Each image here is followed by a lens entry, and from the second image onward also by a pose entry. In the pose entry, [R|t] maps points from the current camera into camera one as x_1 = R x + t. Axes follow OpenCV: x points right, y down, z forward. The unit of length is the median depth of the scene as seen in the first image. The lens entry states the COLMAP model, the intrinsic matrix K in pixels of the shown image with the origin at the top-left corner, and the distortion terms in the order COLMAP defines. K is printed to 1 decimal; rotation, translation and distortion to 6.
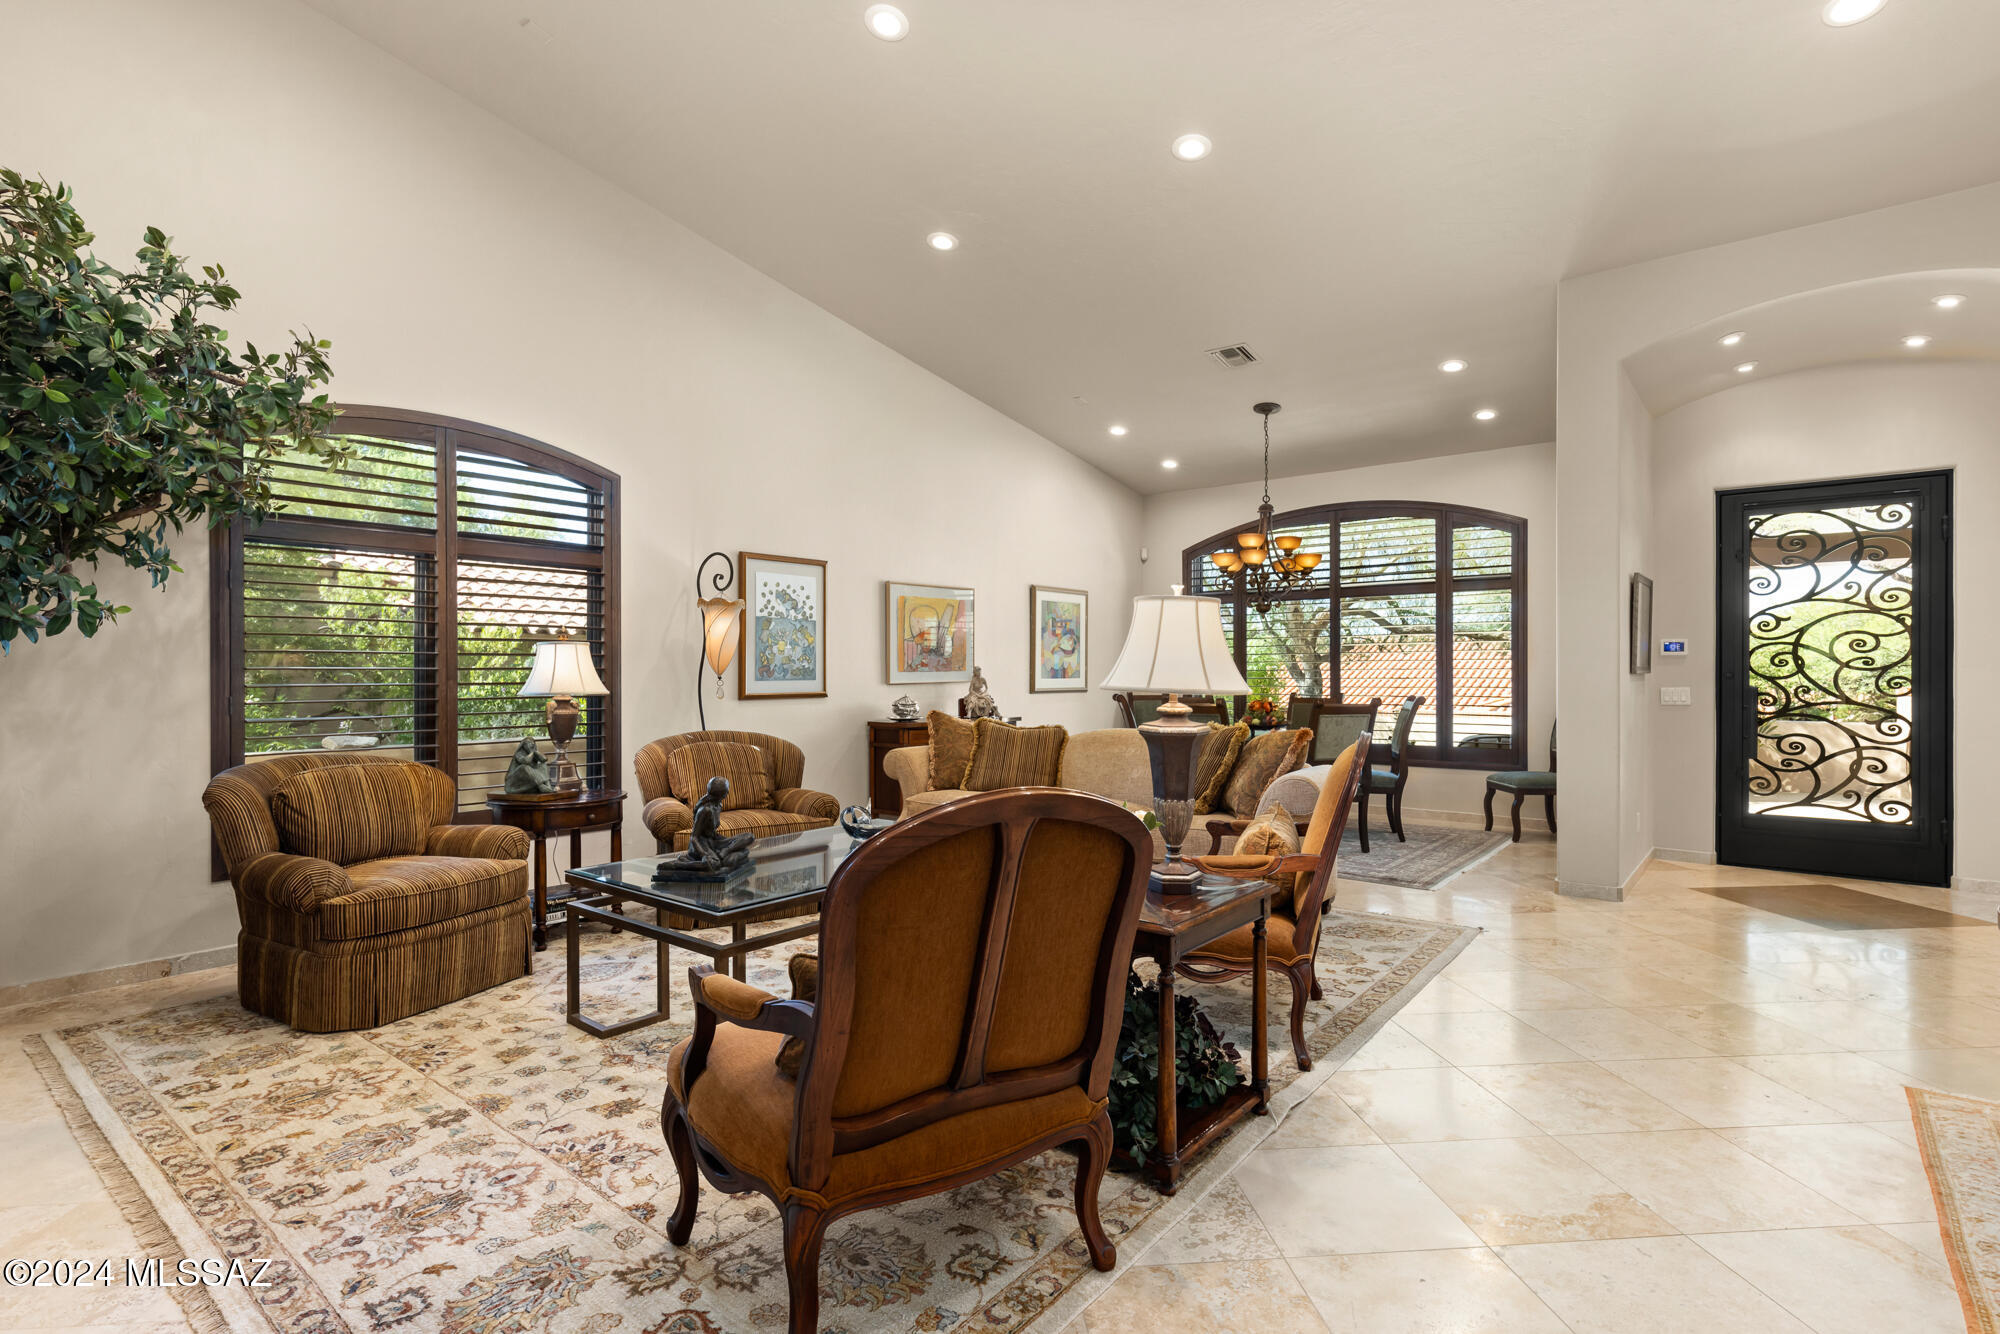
lens RADIAL K [[984.3, 0, 1003.0], [0, 984.3, 610.9], [0, 0, 1]] dist [-0.000862, 0.000020]
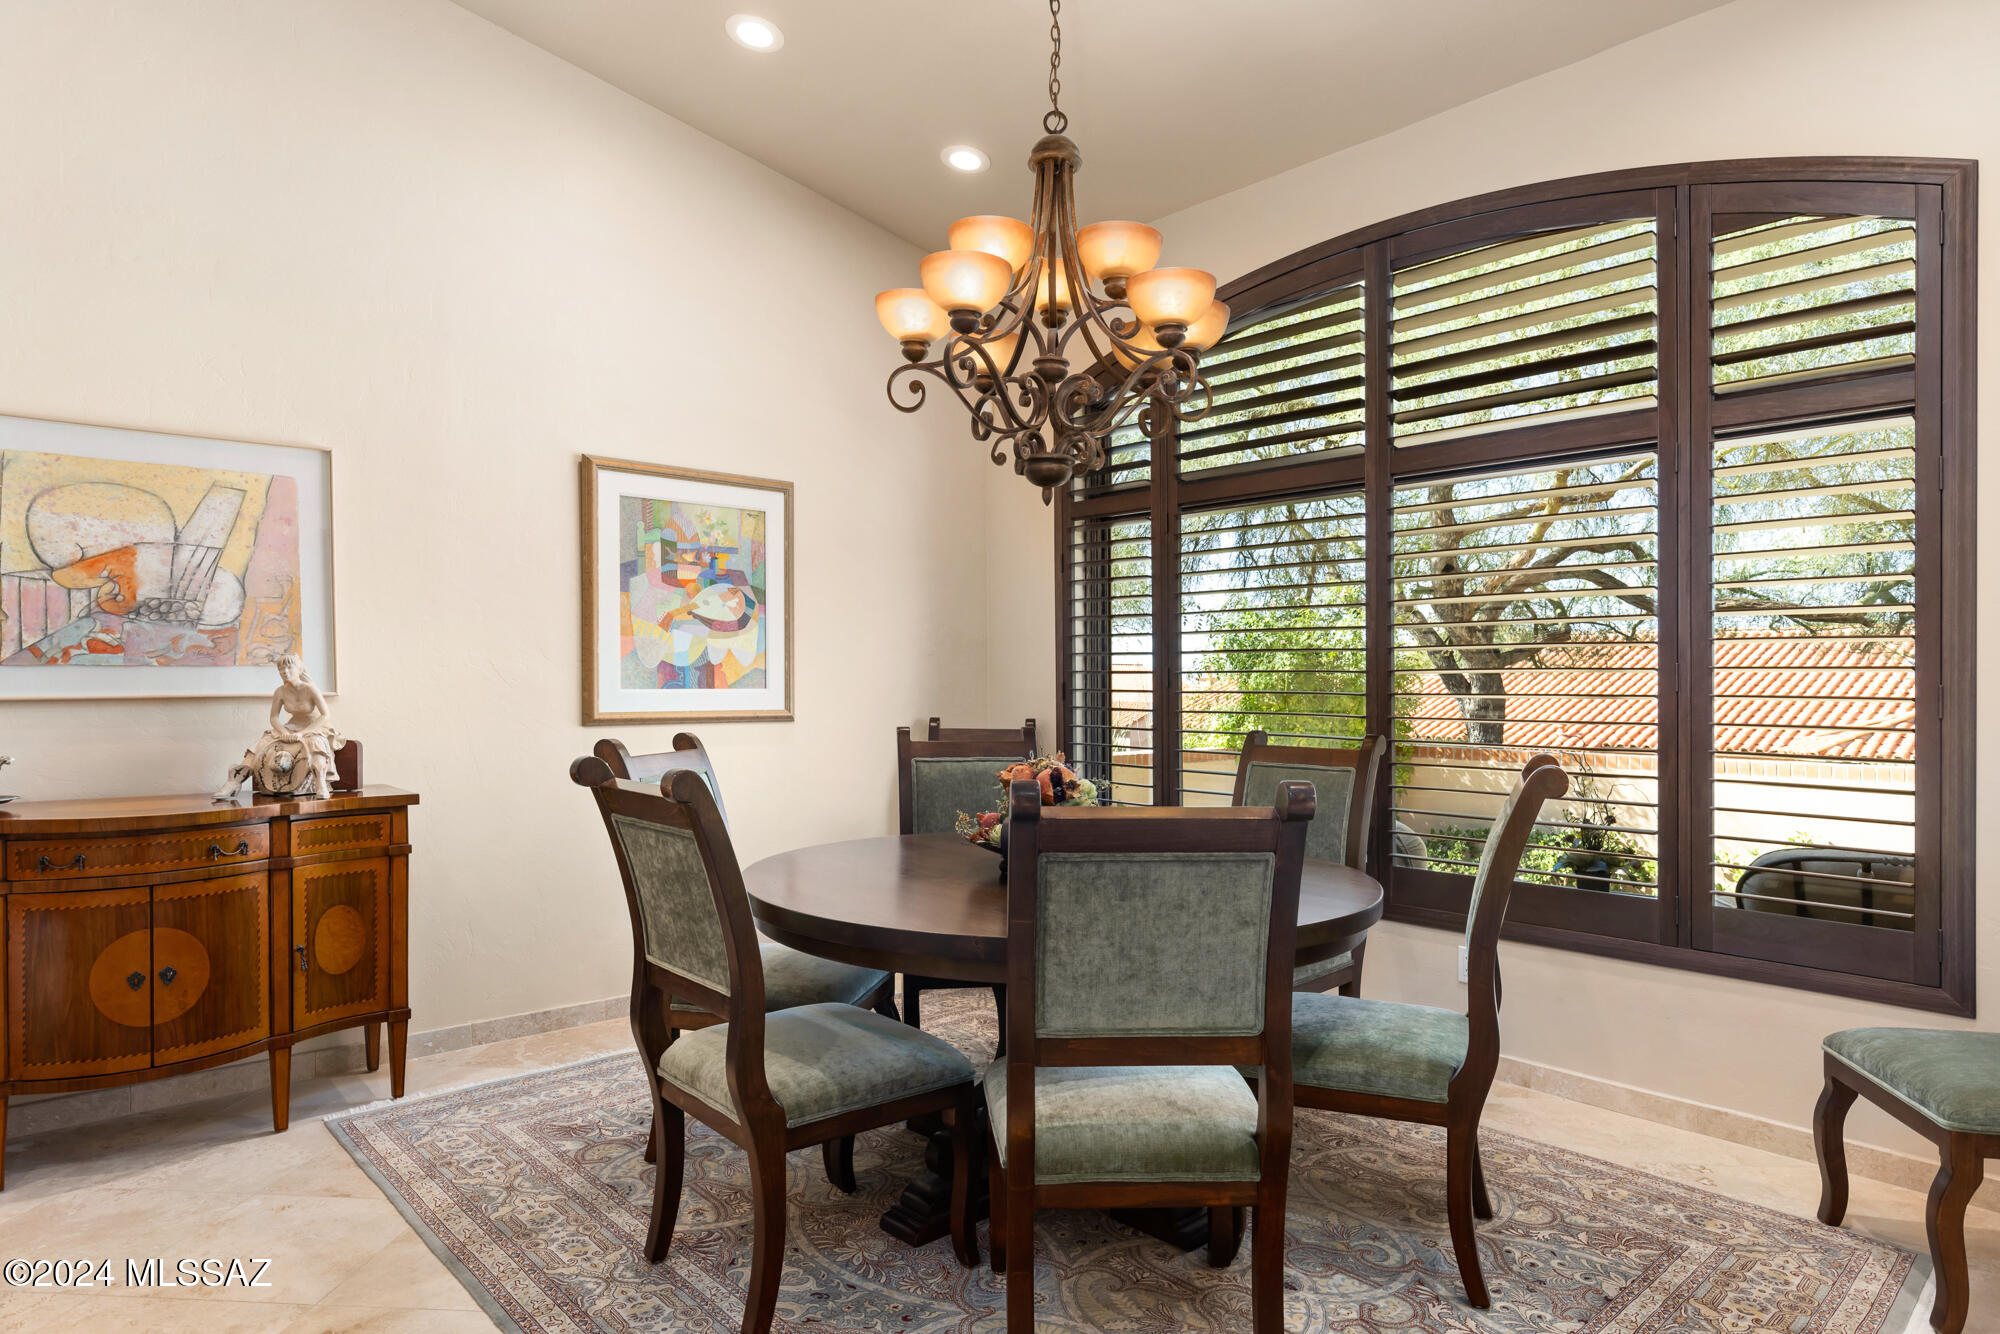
lens RADIAL K [[1180.7, 0, 999.8], [0, 1180.7, 614.1], [0, 0, 1]] dist [-0.001983, -0.000387]
pose [[0.987780, -0.001827, -0.155846, 0.368515], [0.002947, 0.999971, 0.006954, 0.048461], [0.155829, -0.007328, 0.987757, 0.746746]]
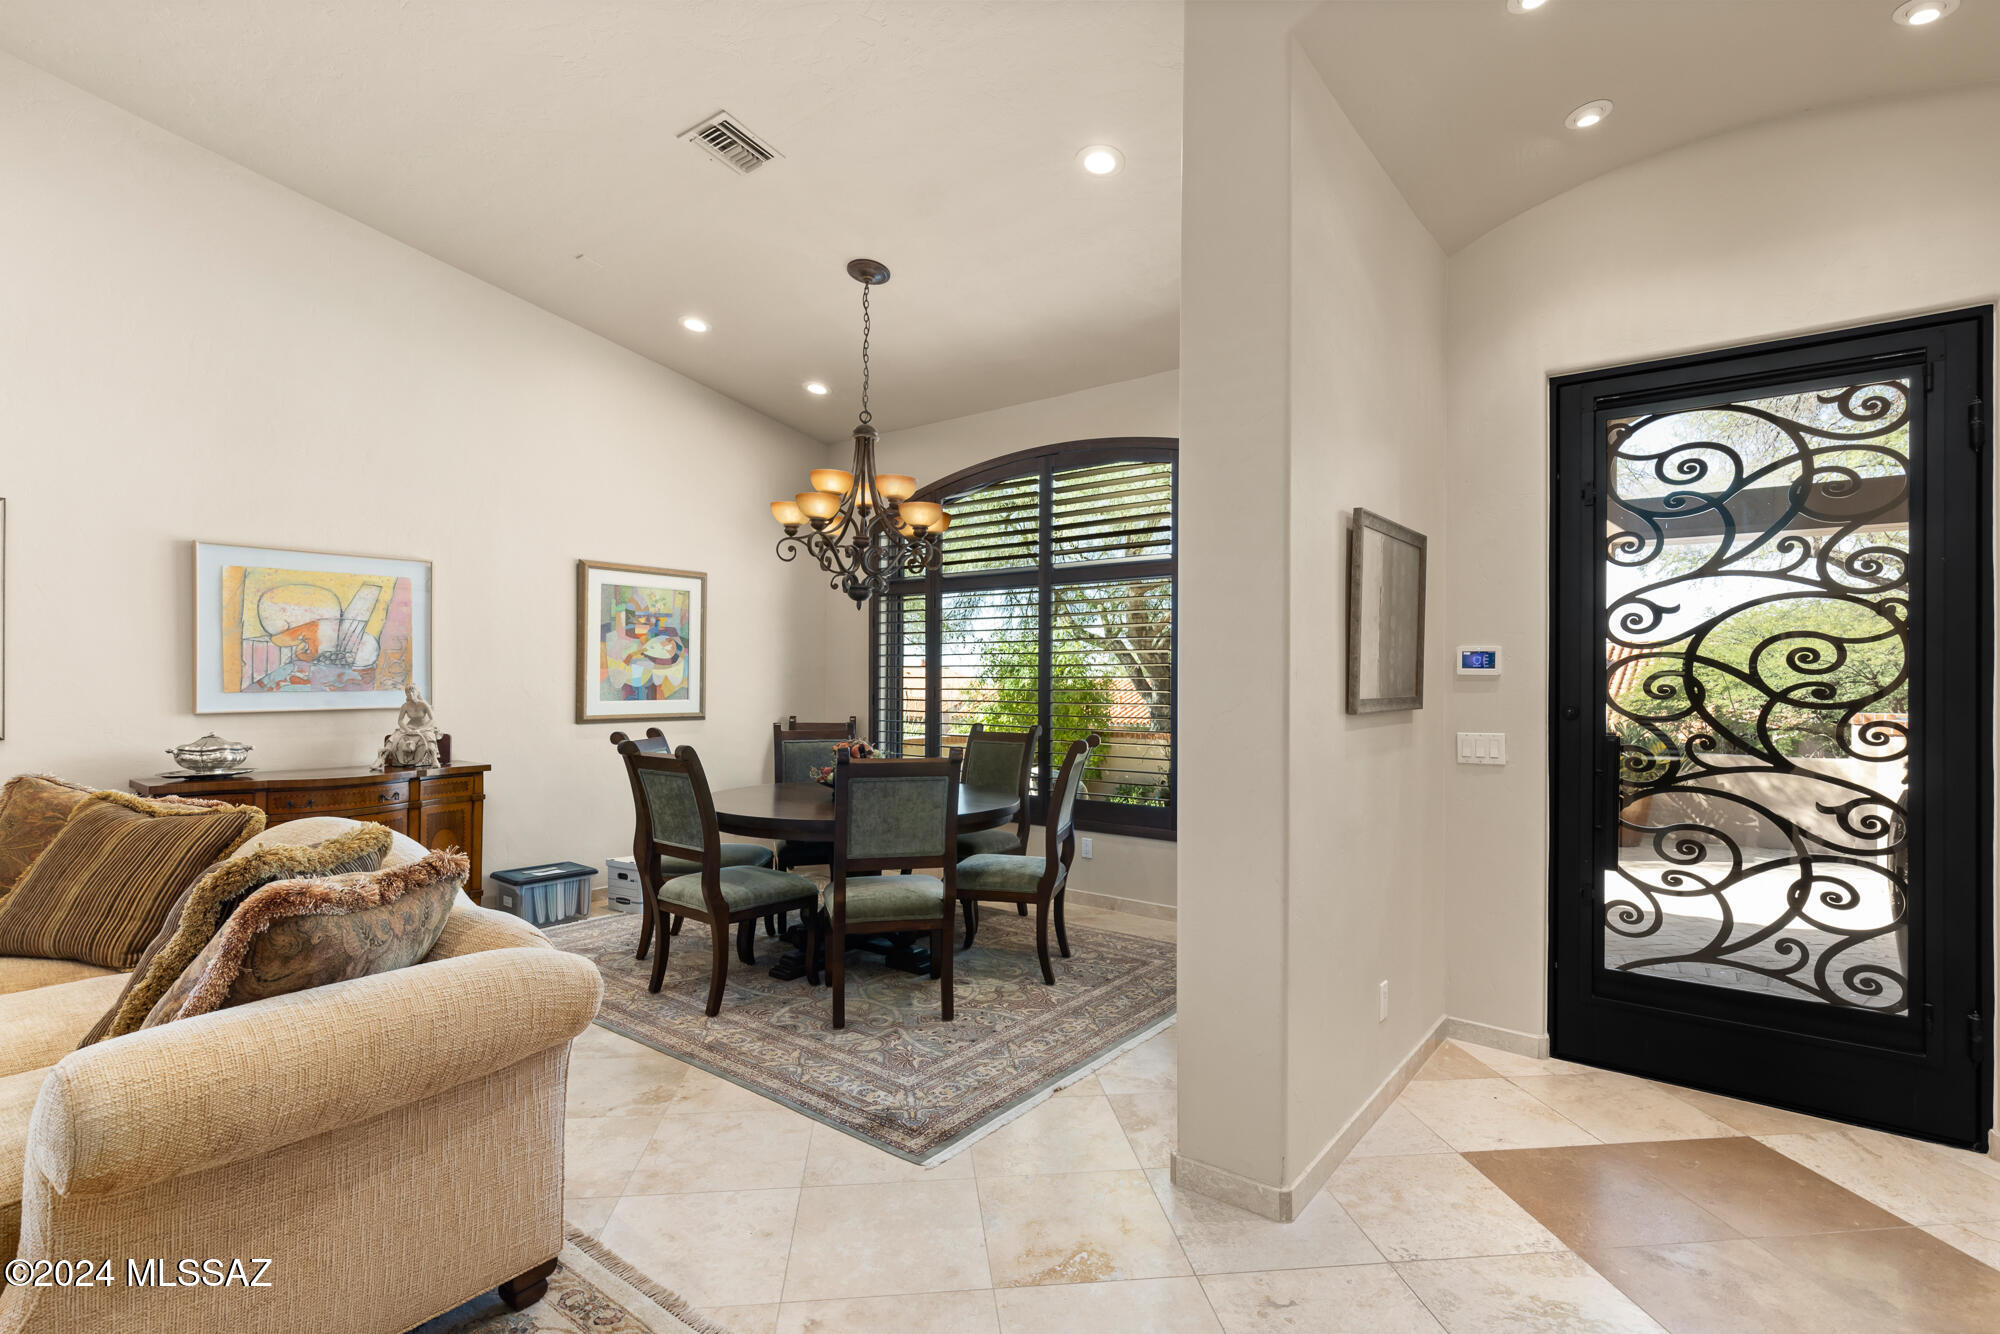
lens RADIAL K [[953.9, 0, 1006.0], [0, 953.9, 612.4], [0, 0, 1]] dist [0.000339, -0.000471]
pose [[0.999769, 0.007747, 0.020052, 0.412512], [-0.007597, 0.999943, -0.007556, 0.016100], [-0.020109, 0.007401, 0.999770, 0.475496]]
